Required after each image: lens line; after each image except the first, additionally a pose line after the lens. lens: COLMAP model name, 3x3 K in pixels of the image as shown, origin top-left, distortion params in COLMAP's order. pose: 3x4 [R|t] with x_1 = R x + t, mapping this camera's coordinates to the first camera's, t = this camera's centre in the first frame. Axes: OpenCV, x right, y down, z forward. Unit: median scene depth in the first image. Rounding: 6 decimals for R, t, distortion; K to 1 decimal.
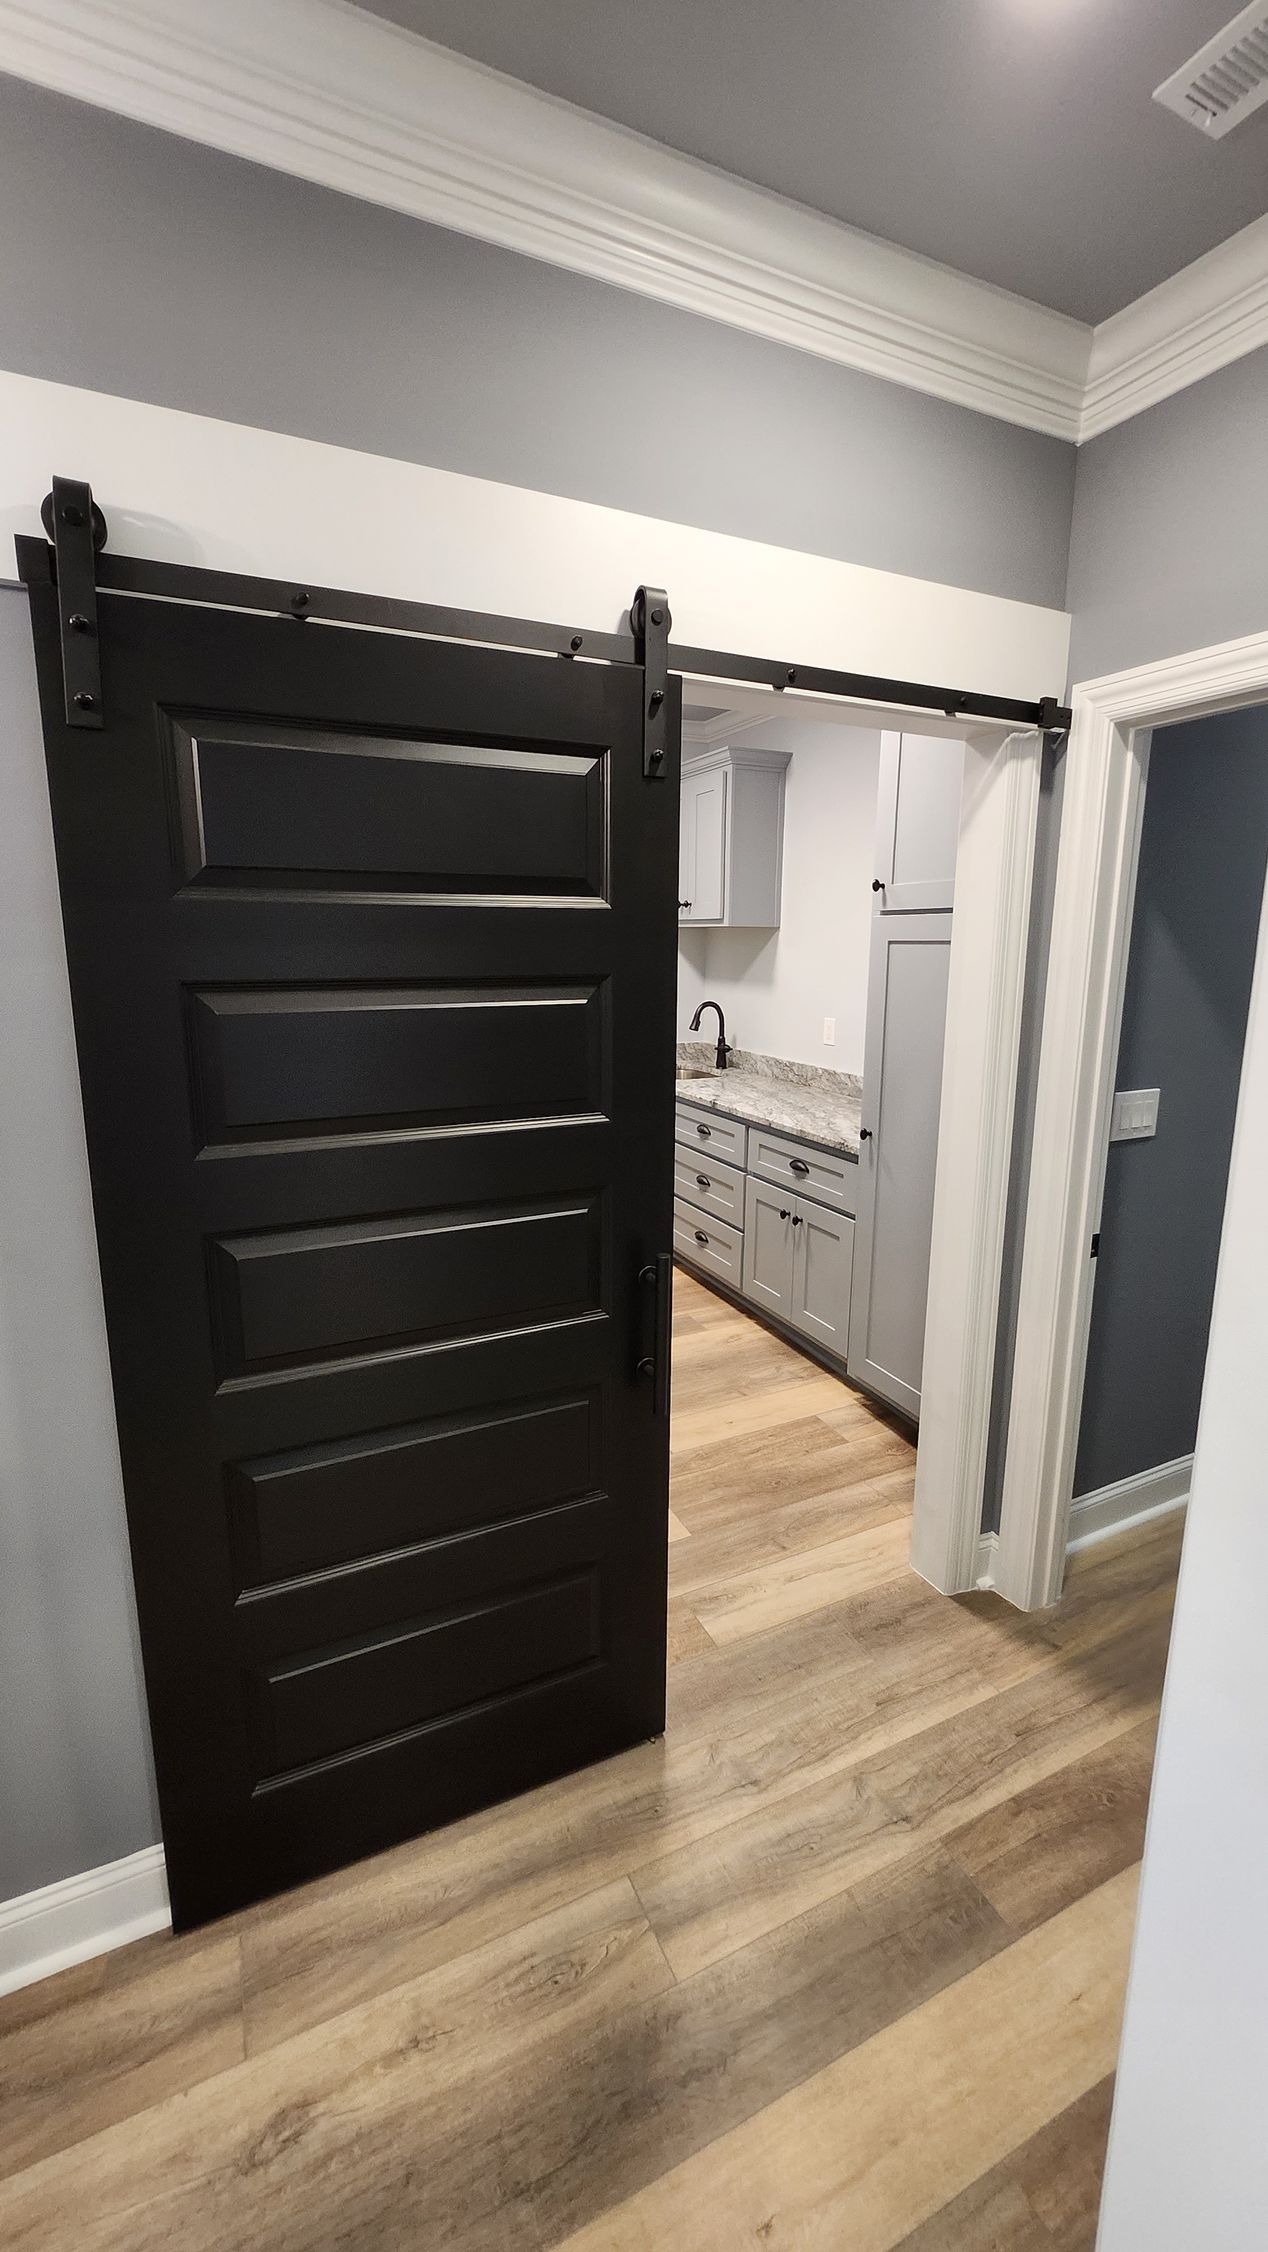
lens RADIAL K [[893.3, 0, 628.2], [0, 893.3, 1120.5], [0, 0, 1]] dist [-0.002742, 0.000482]
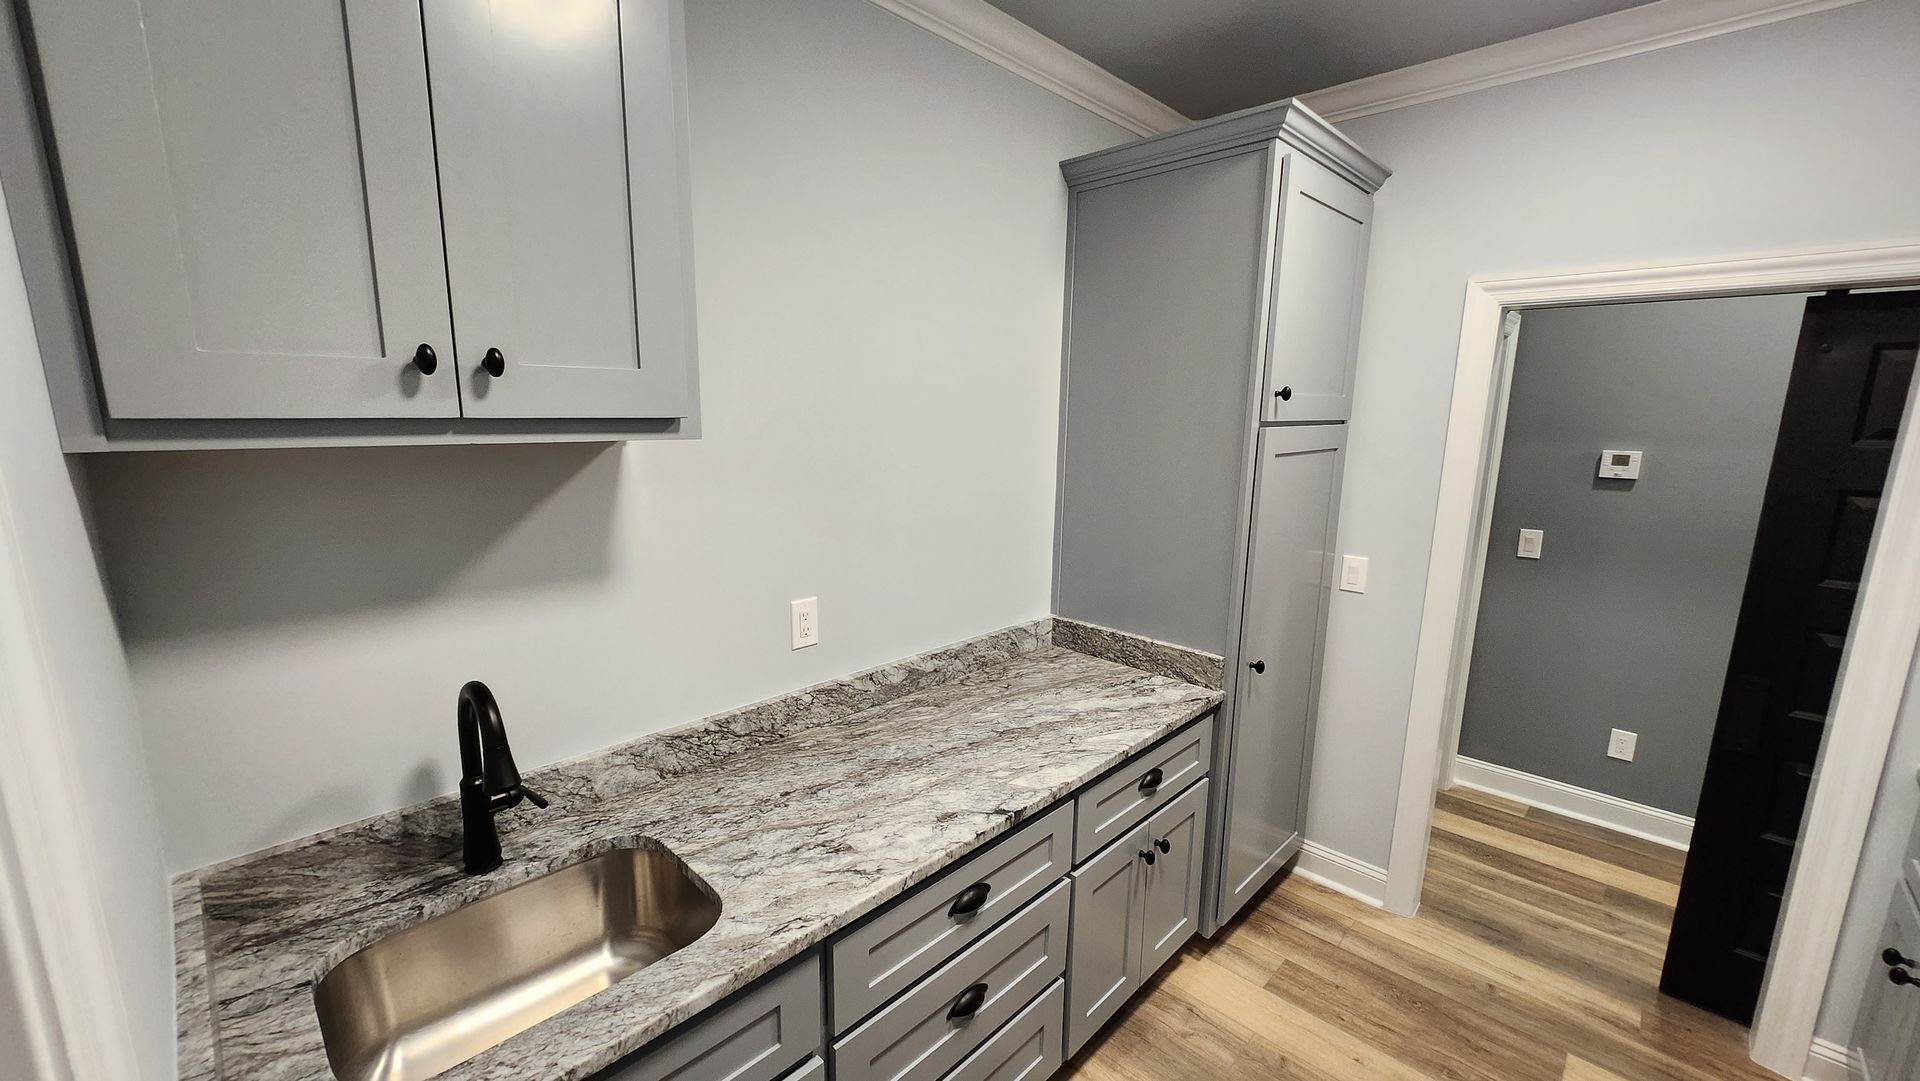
lens RADIAL K [[761.6, 0, 969.4], [0, 761.6, 553.2], [0, 0, 1]] dist [-0.002742, 0.000482]
pose [[-0.345525, -0.192247, 0.918506, -0.257106], [0.173004, 0.948963, 0.263703, -0.281219], [-0.922324, 0.250021, -0.294631, 1.194962]]
